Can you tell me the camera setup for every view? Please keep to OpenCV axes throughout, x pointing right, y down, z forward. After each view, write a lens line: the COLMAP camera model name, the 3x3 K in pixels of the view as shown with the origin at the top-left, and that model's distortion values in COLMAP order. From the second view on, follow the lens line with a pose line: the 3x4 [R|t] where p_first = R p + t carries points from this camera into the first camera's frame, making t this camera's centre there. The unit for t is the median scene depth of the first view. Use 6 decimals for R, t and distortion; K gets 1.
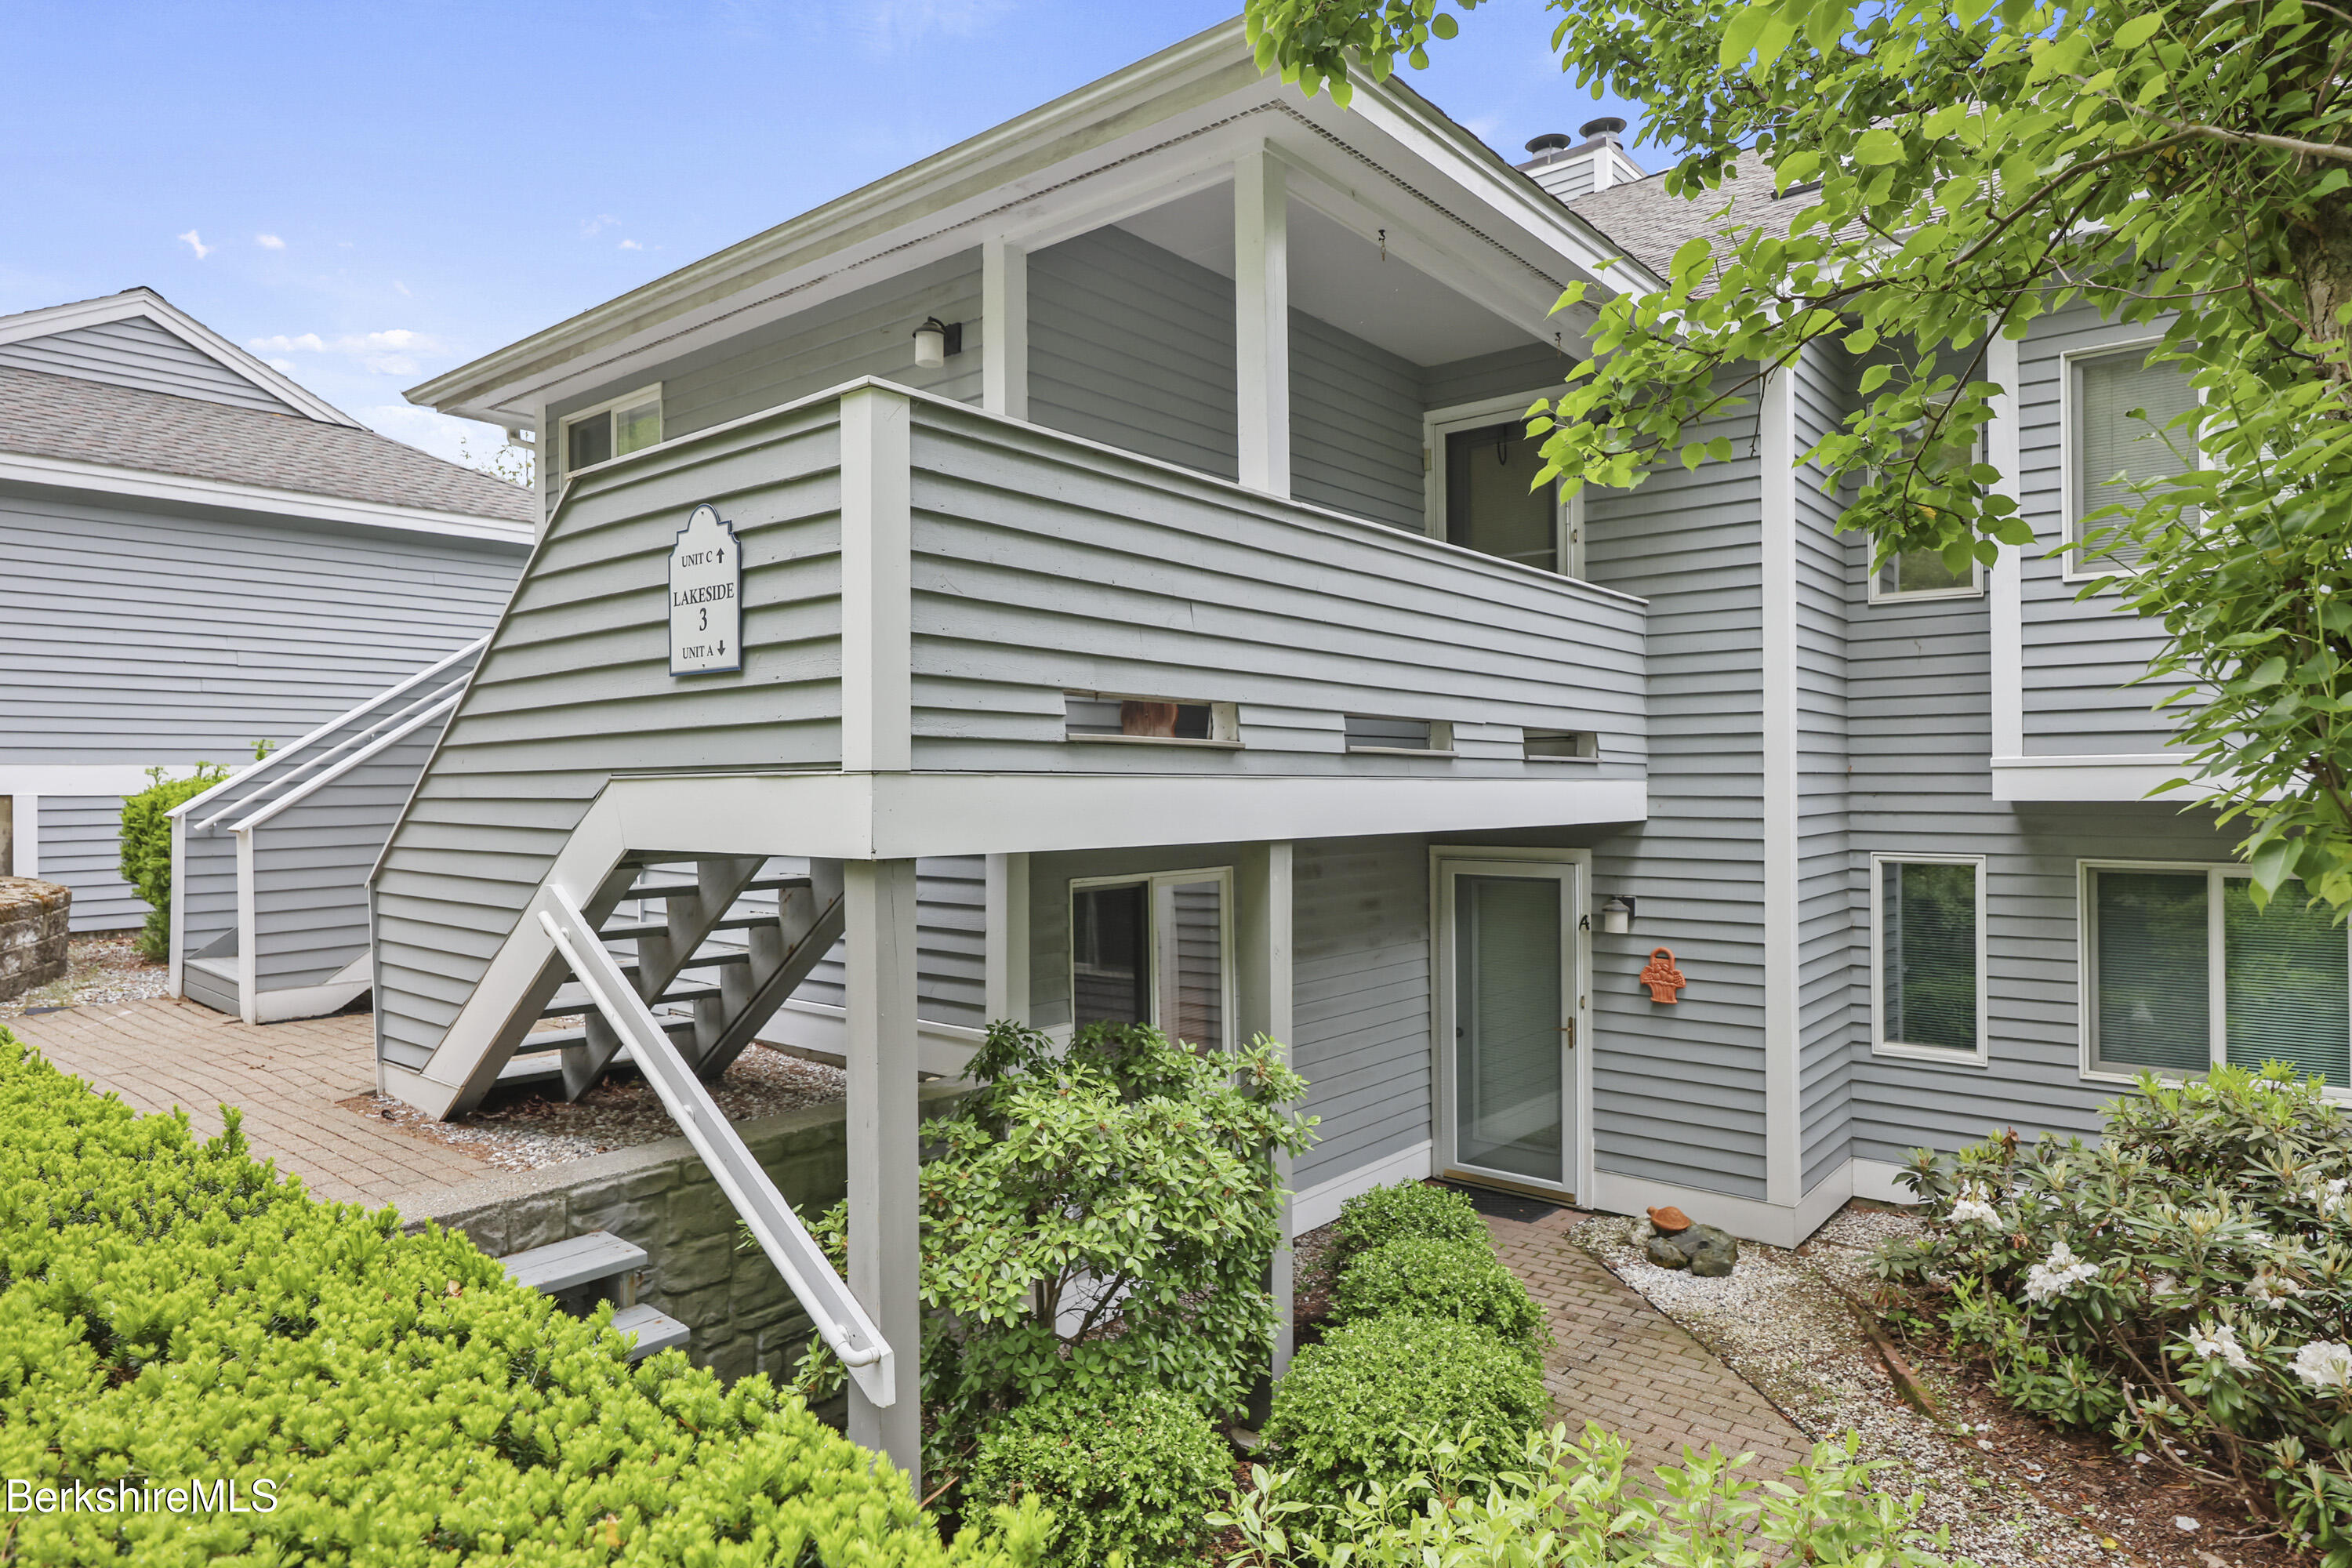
lens RADIAL K [[1364.5, 0, 1176.7], [0, 1364.5, 792.0], [0, 0, 1]] dist [0.004201, -0.000188]
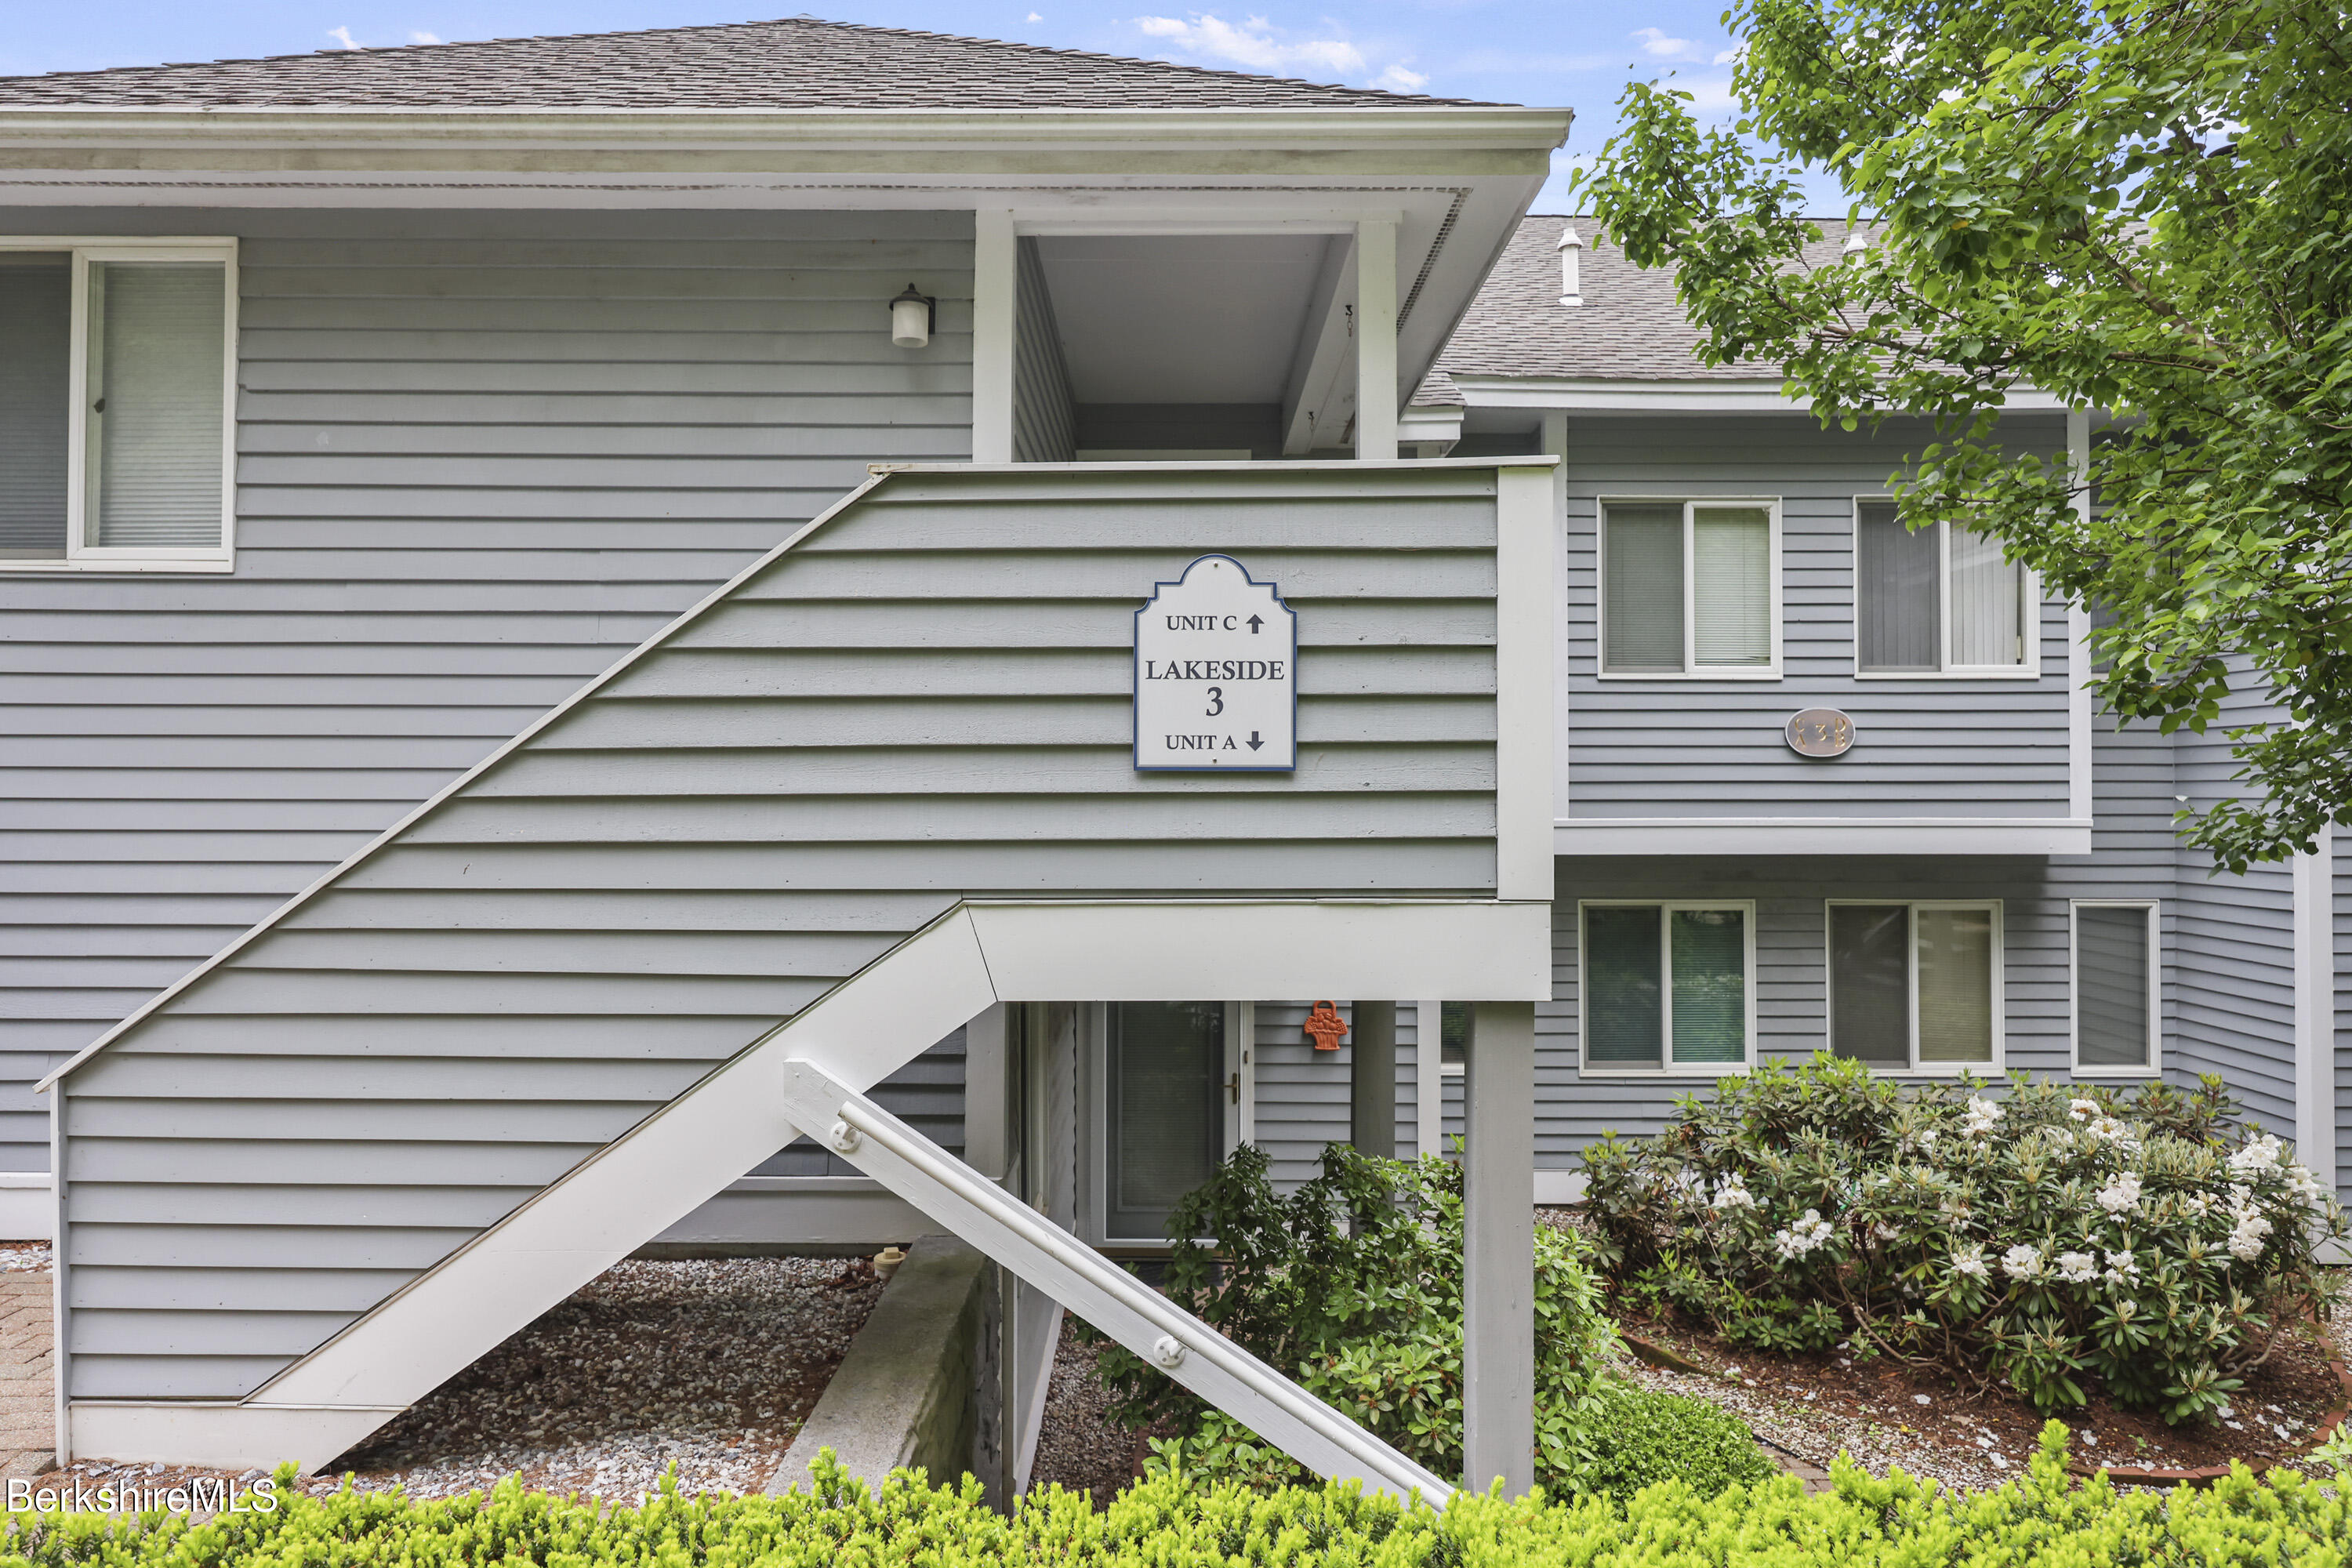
lens RADIAL K [[1481.9, 0, 1171.5], [0, 1481.9, 771.3], [0, 0, 1]] dist [-0.005630, 0.000940]
pose [[0.772501, 0.016795, 0.634792, -0.874727], [-0.003178, 0.999740, -0.022583, -0.065388], [-0.635006, 0.015428, 0.772353, 0.353720]]
